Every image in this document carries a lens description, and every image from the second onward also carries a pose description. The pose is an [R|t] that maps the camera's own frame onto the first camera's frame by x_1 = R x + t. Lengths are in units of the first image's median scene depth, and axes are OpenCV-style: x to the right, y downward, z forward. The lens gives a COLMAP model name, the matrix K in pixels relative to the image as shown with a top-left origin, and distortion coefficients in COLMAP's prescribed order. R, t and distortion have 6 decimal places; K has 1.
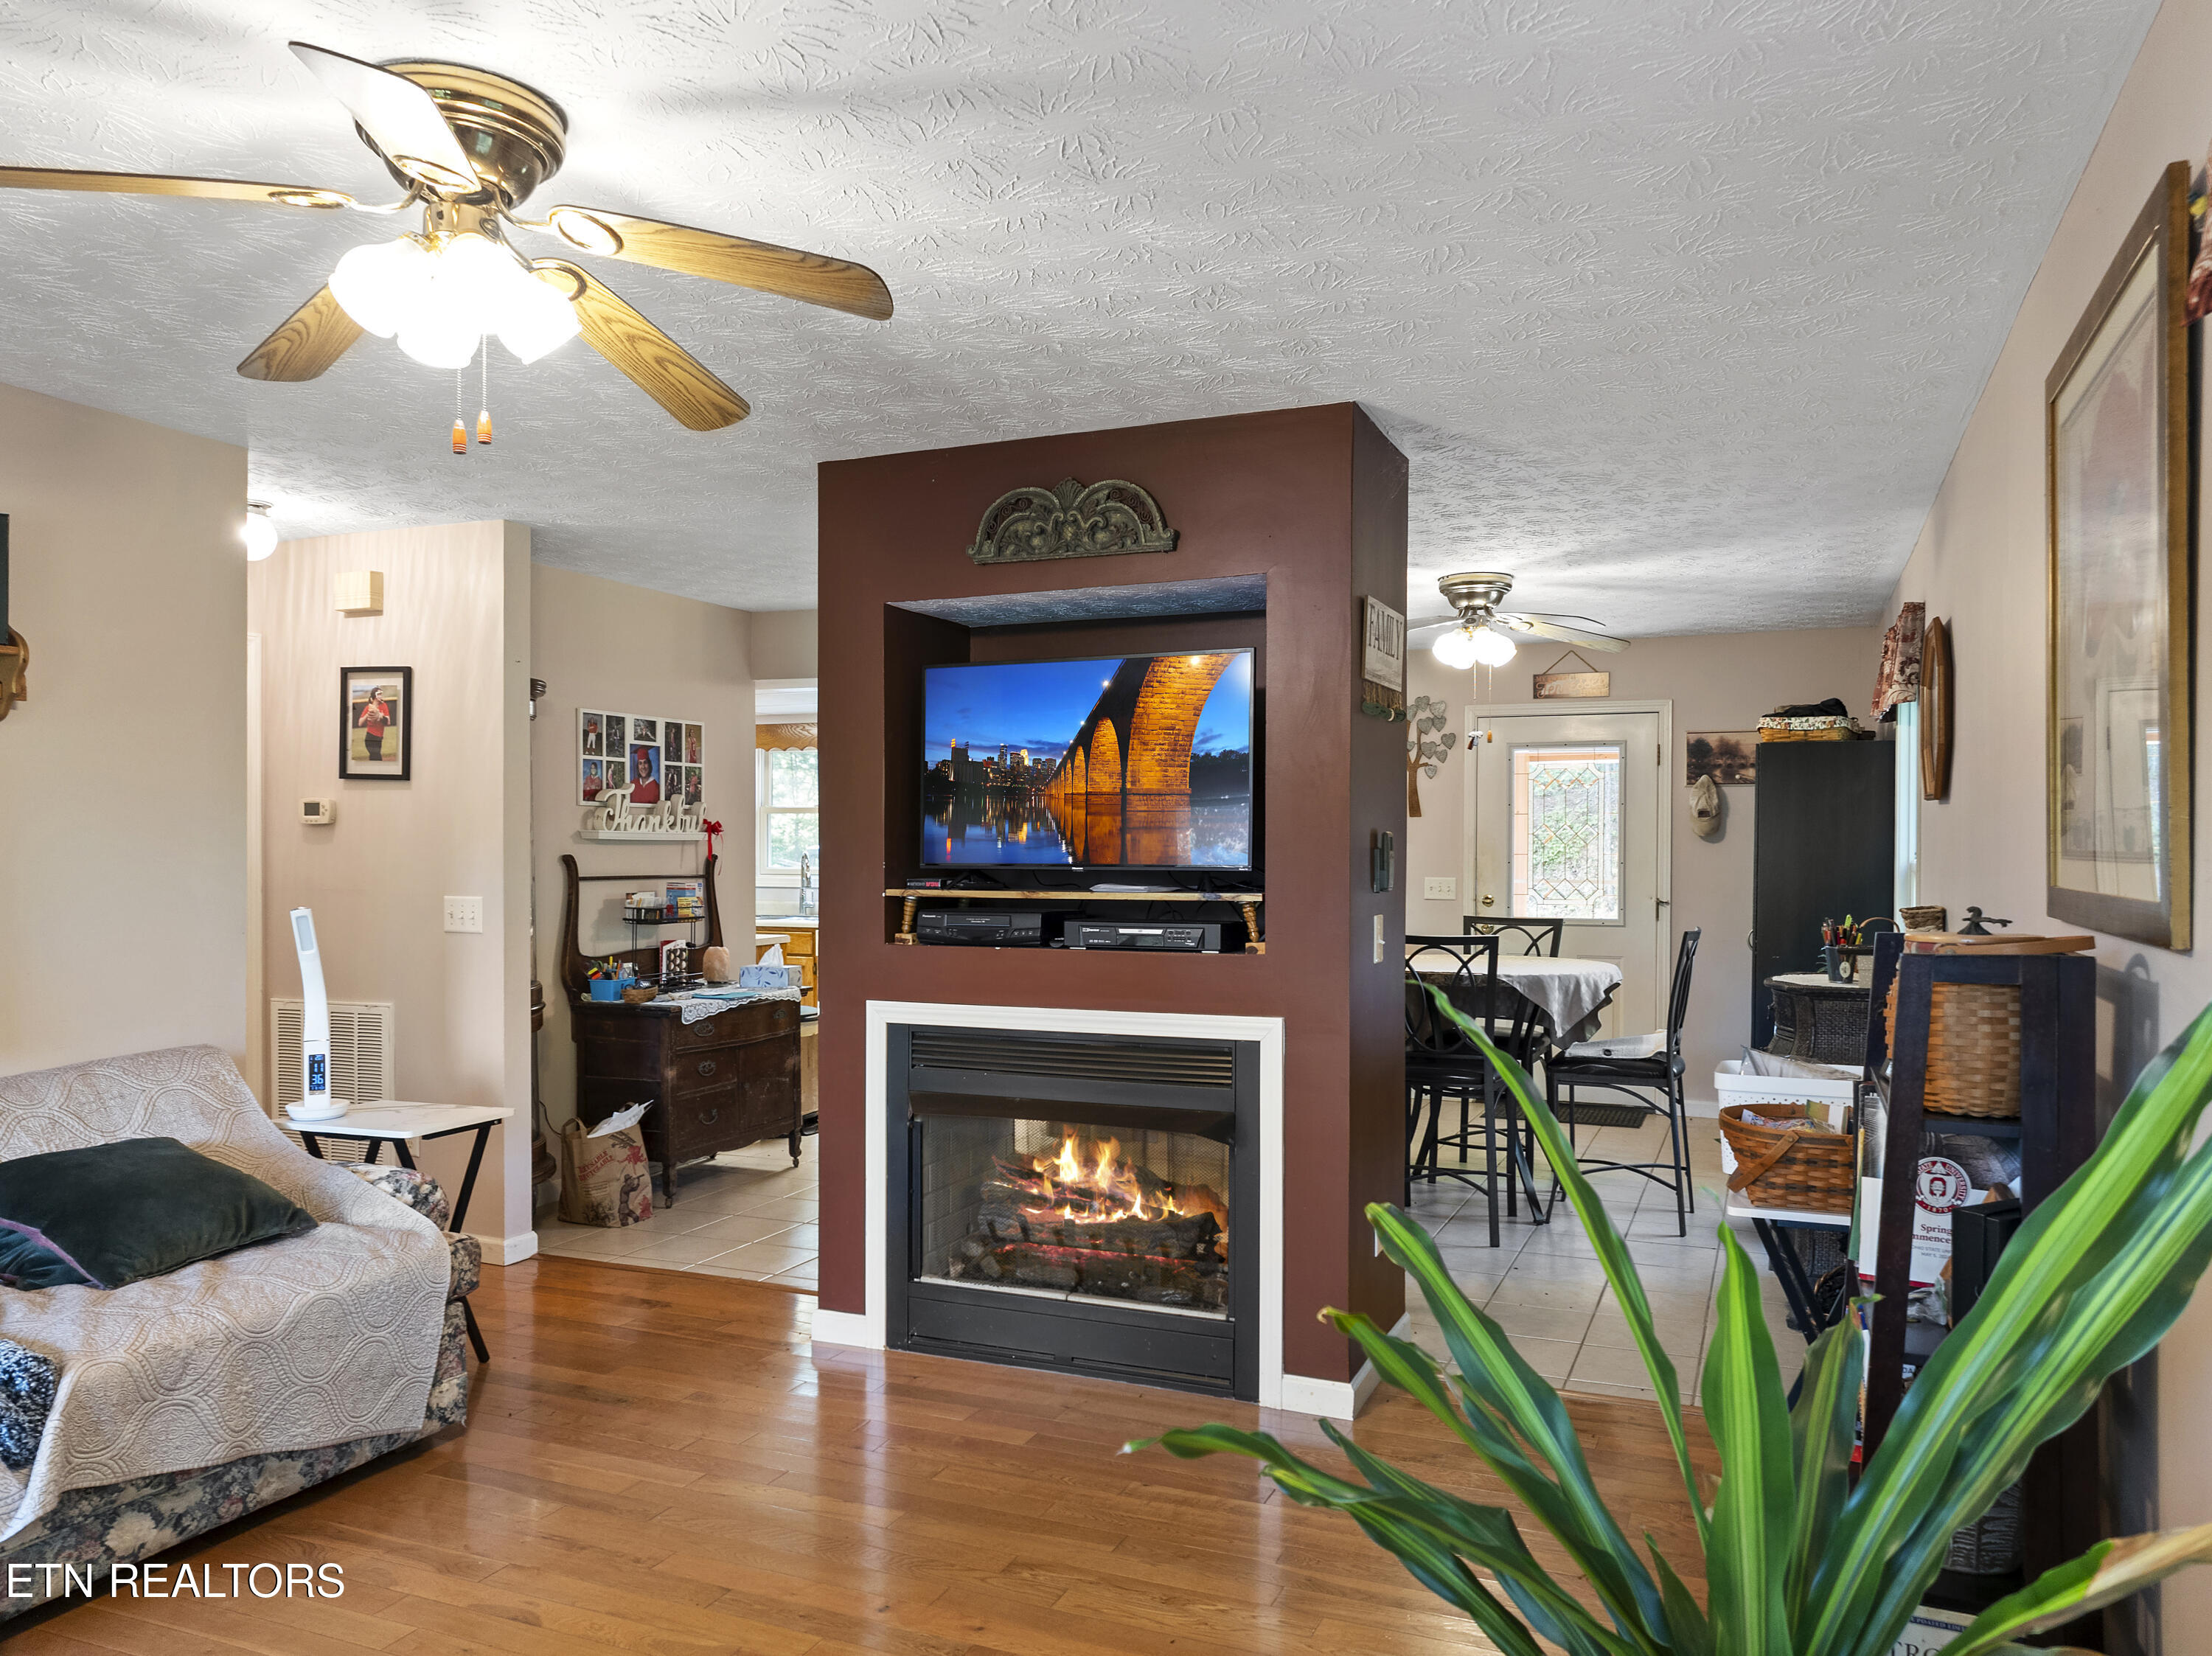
lens RADIAL K [[1564.8, 0, 1112.4], [0, 1564.8, 856.7], [0, 0, 1]] dist [0.005226, 0.000237]
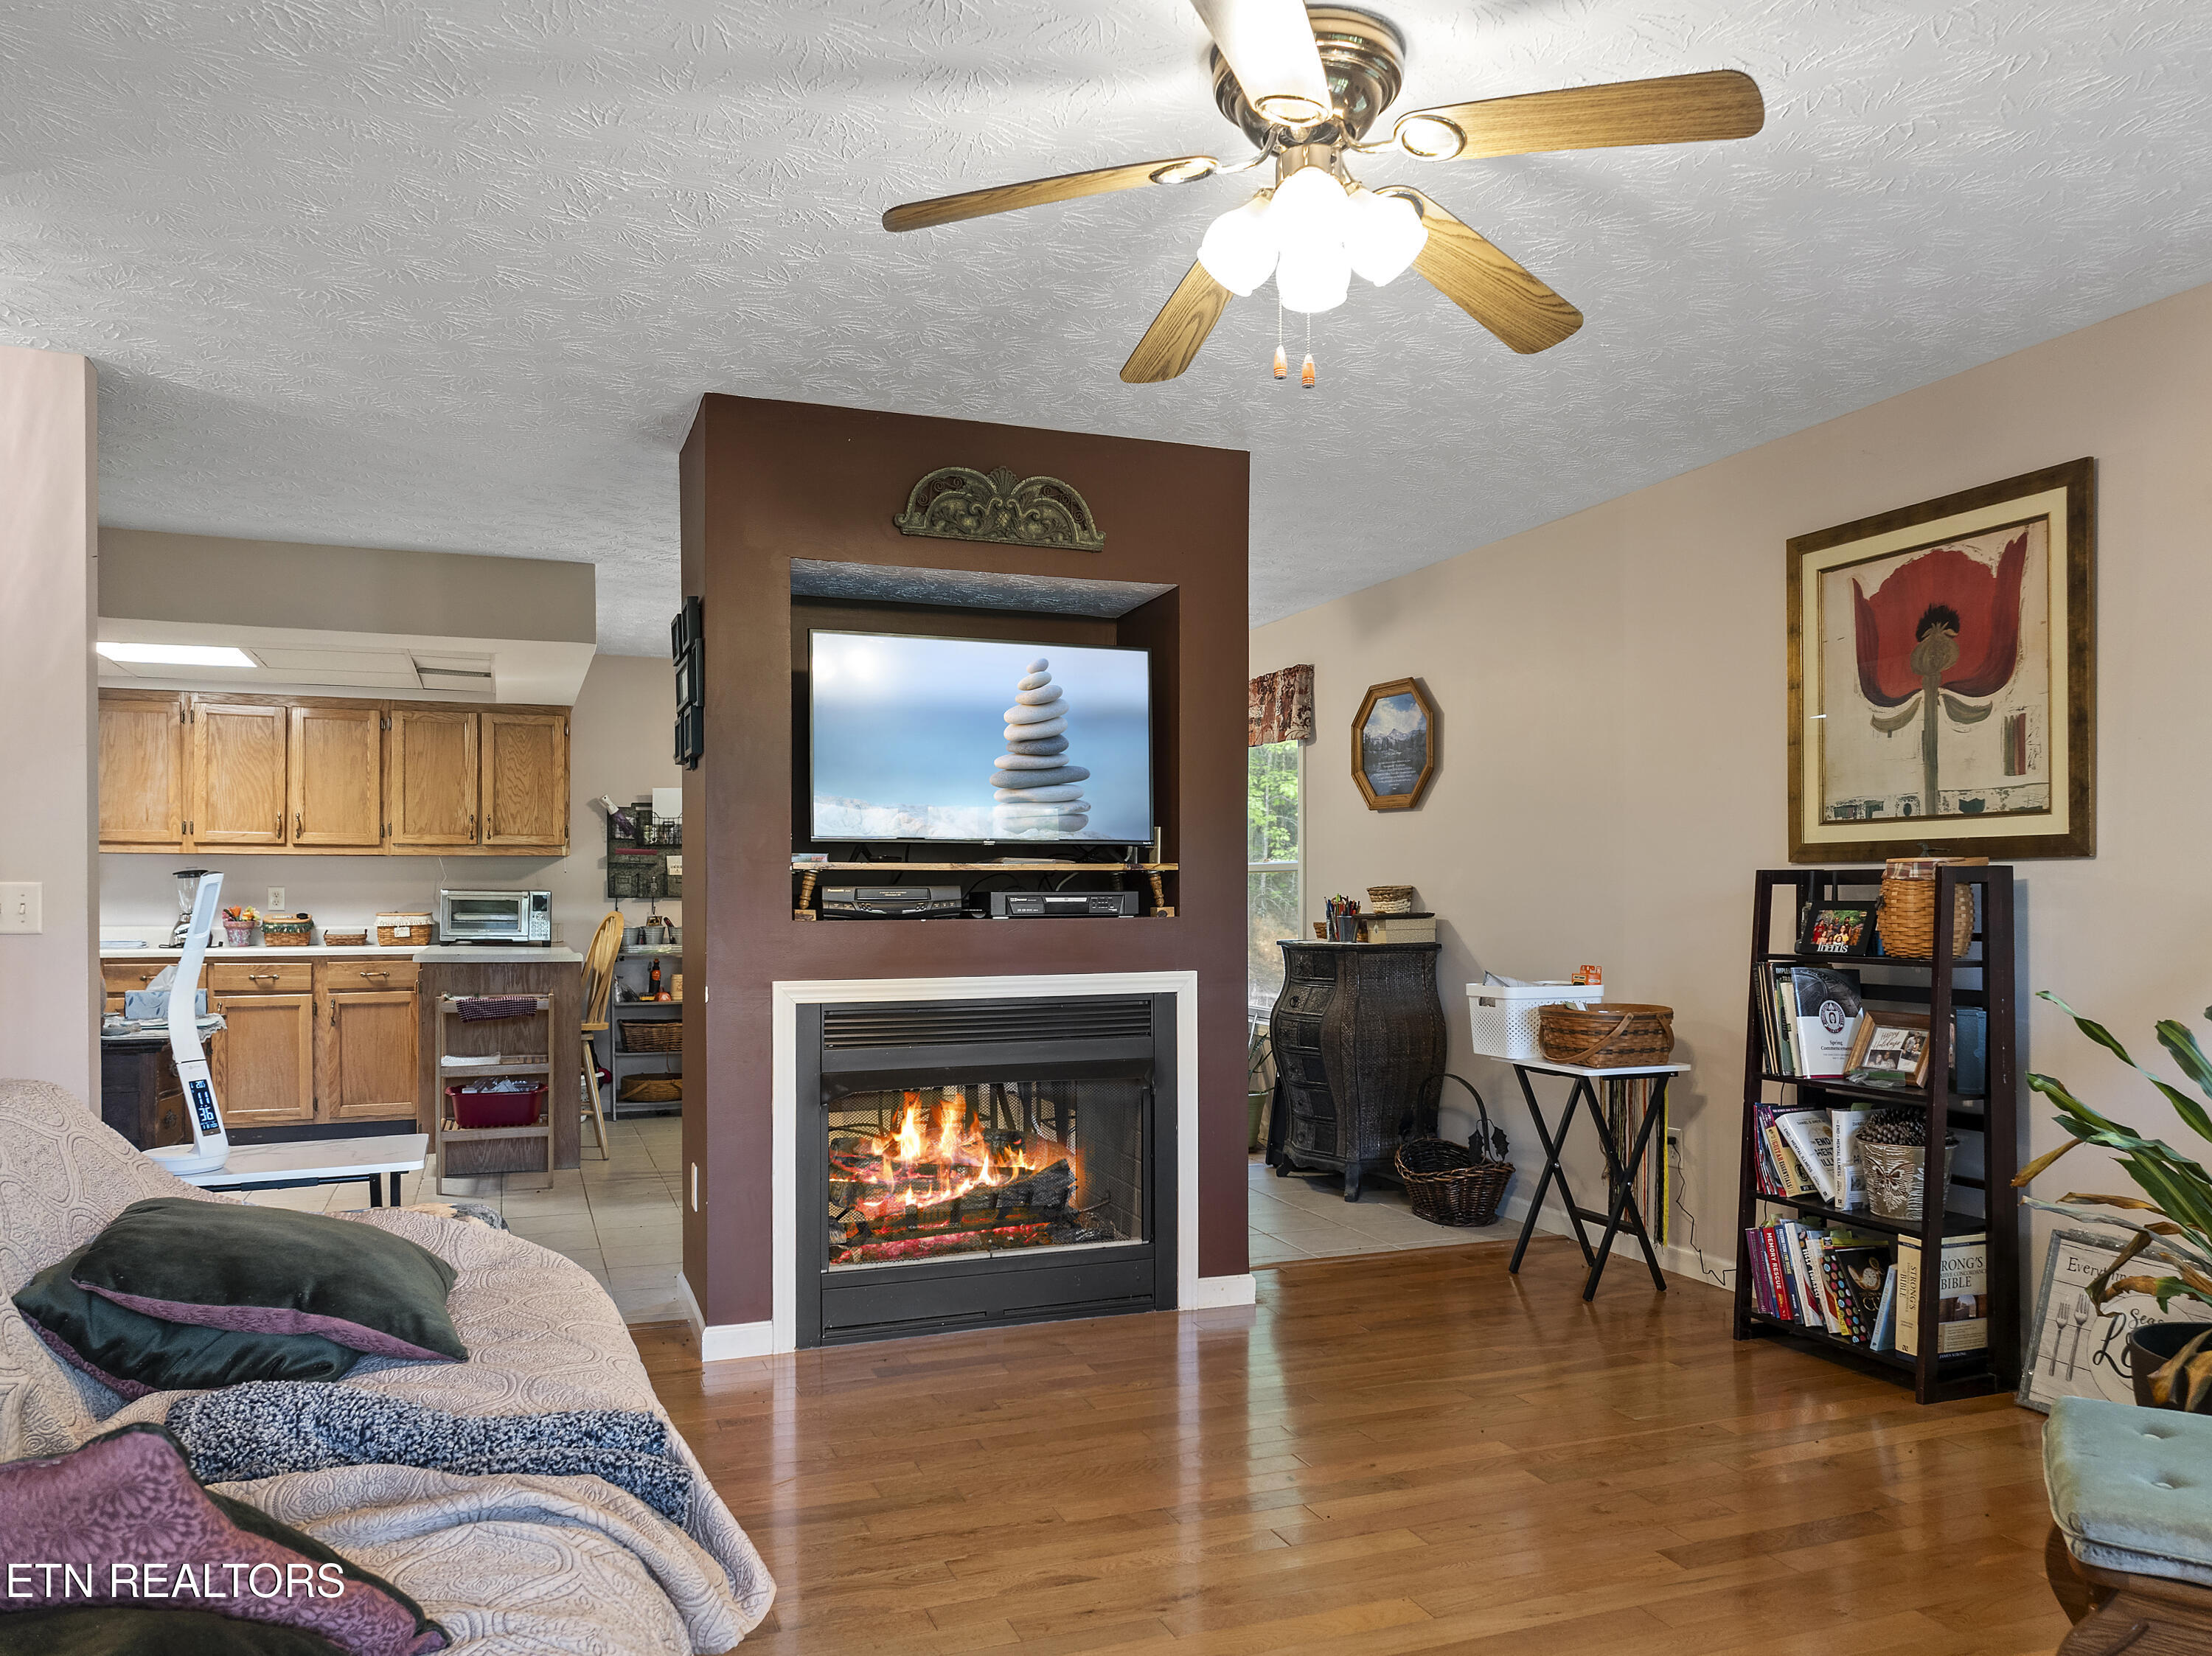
lens RADIAL K [[1582.6, 0, 1132.8], [0, 1582.6, 898.9], [0, 0, 1]] dist [0.011968, 0.001905]
pose [[0.713618, -0.005134, 0.700516, -0.532945], [0.006671, 0.999978, 0.000533, 0.034959], [-0.700503, 0.004293, 0.713636, 0.140786]]
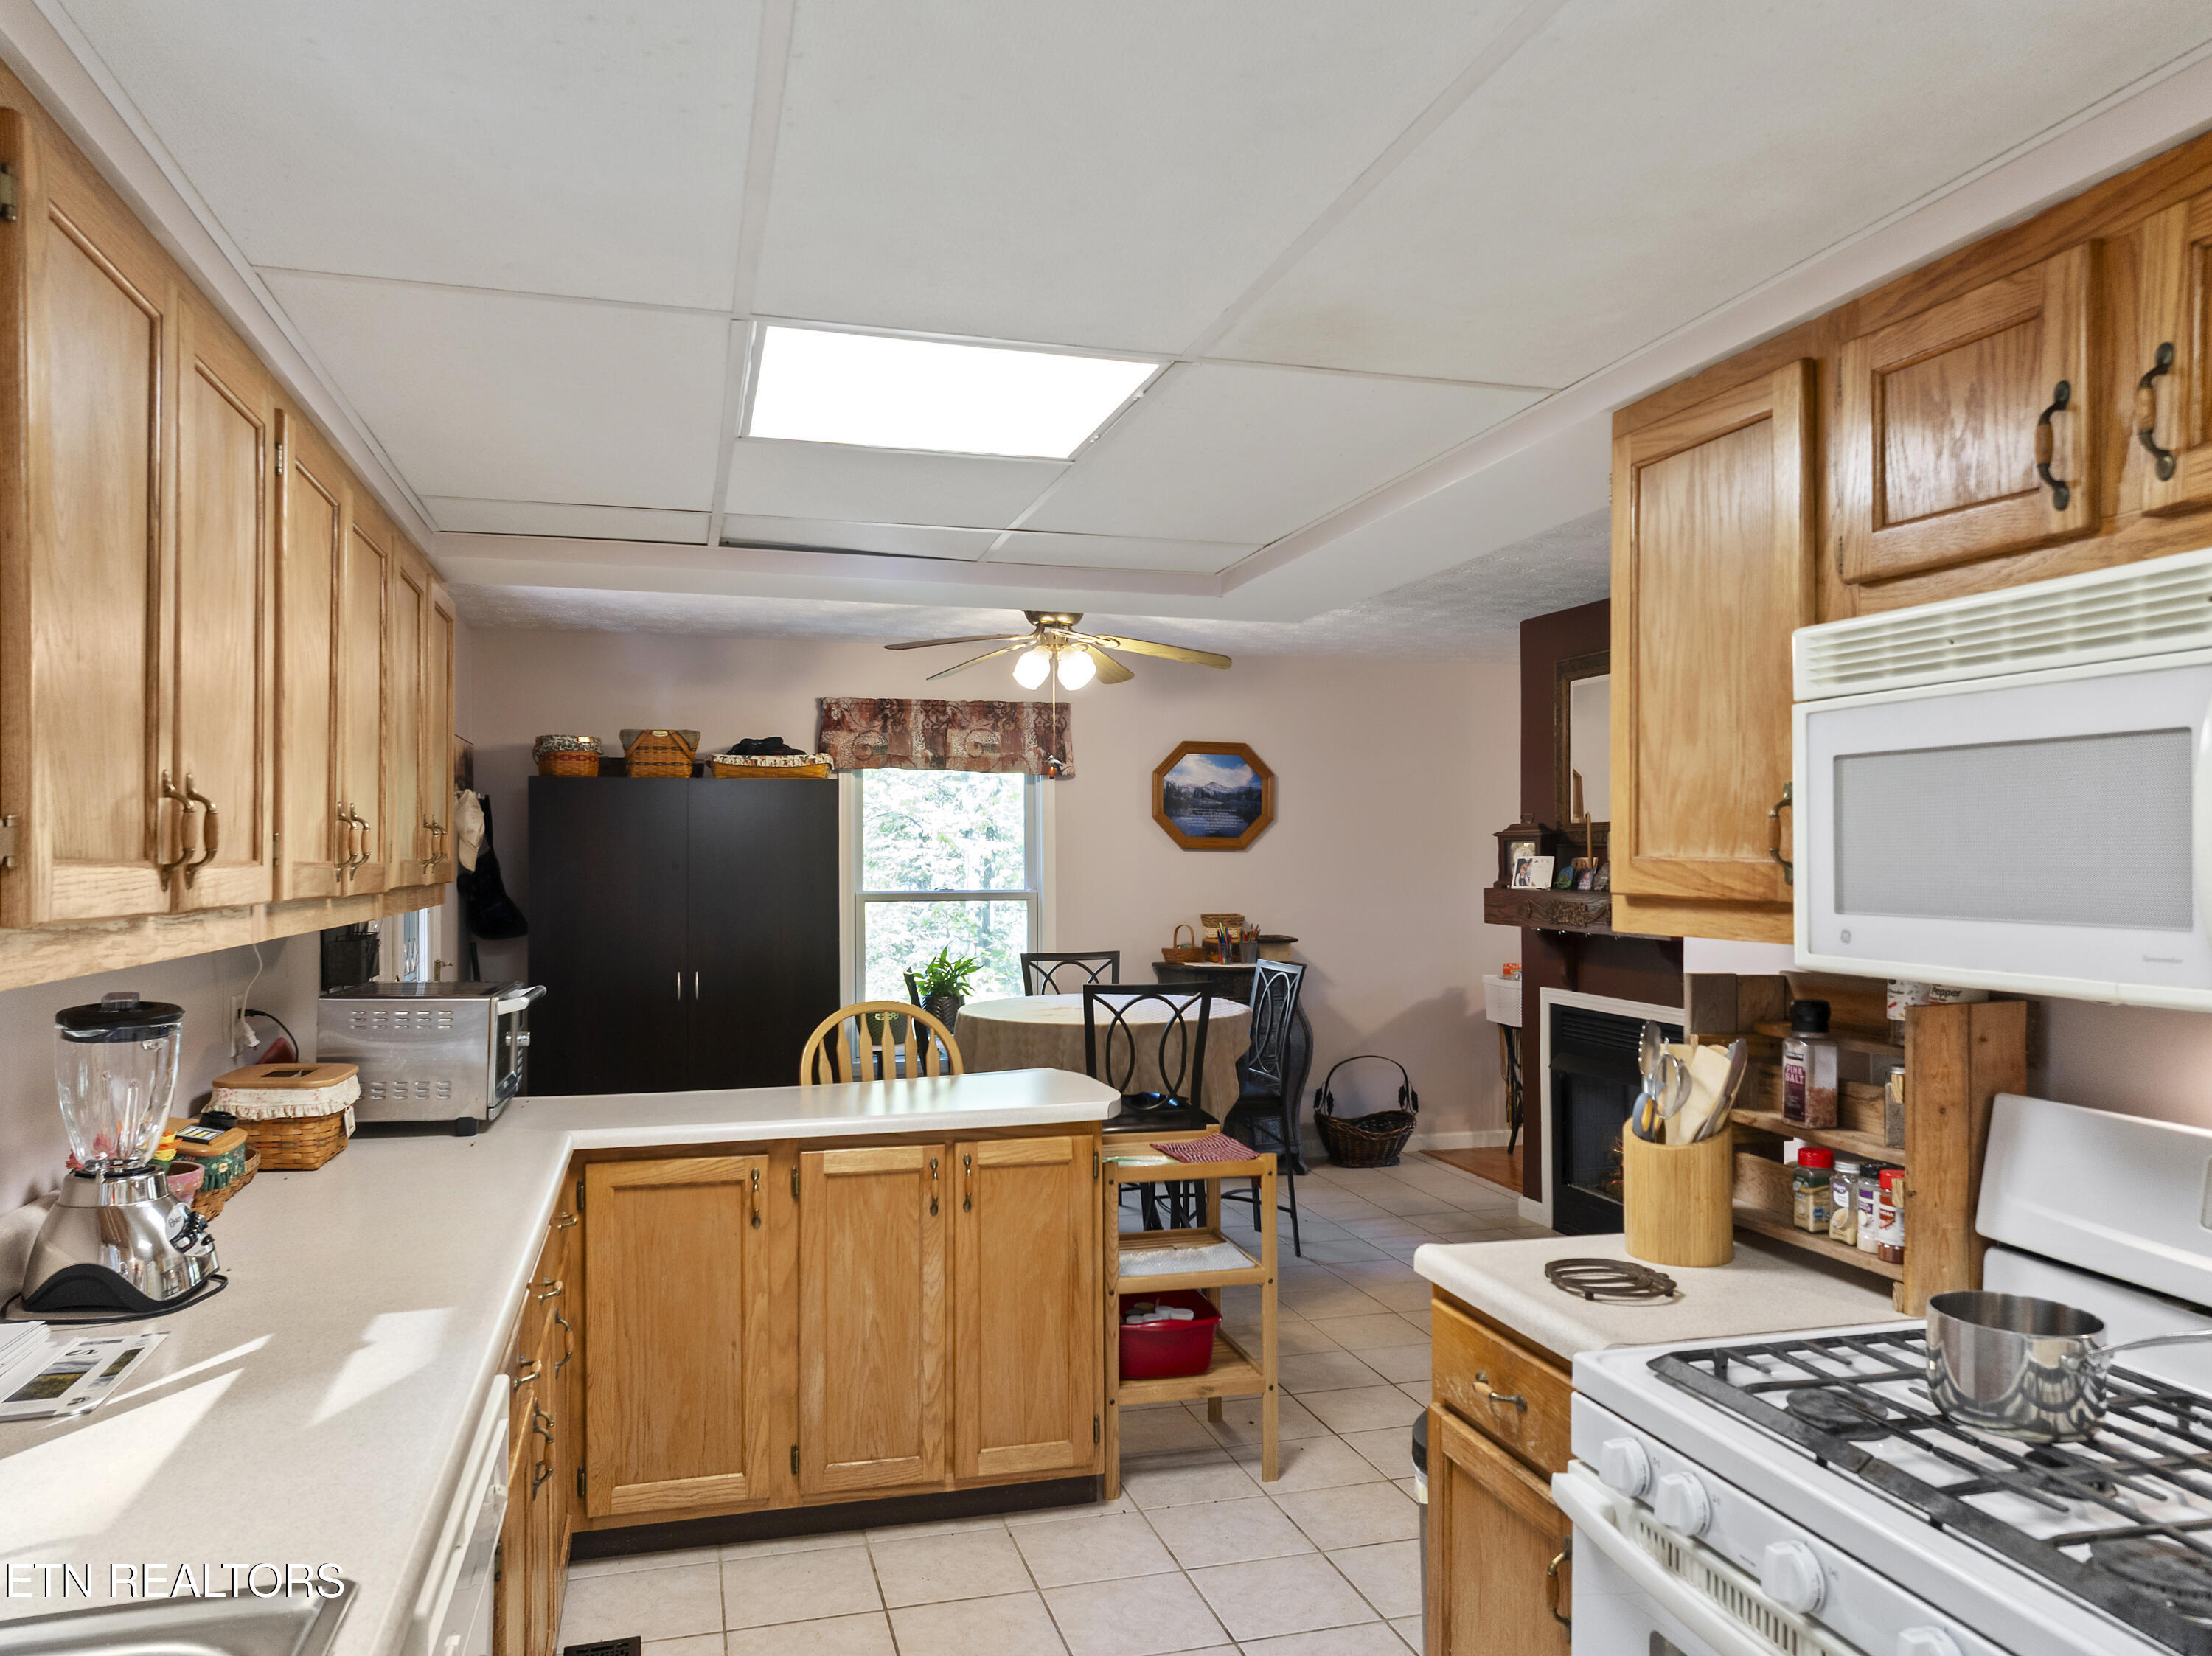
lens RADIAL K [[1564.8, 0, 1112.4], [0, 1564.8, 856.7], [0, 0, 1]] dist [0.005226, 0.000237]
pose [[-0.626340, -0.000202, 0.779550, -0.596241], [0.006230, 0.999967, 0.005265, -0.032782], [-0.779525, 0.008155, -0.626318, 1.826313]]
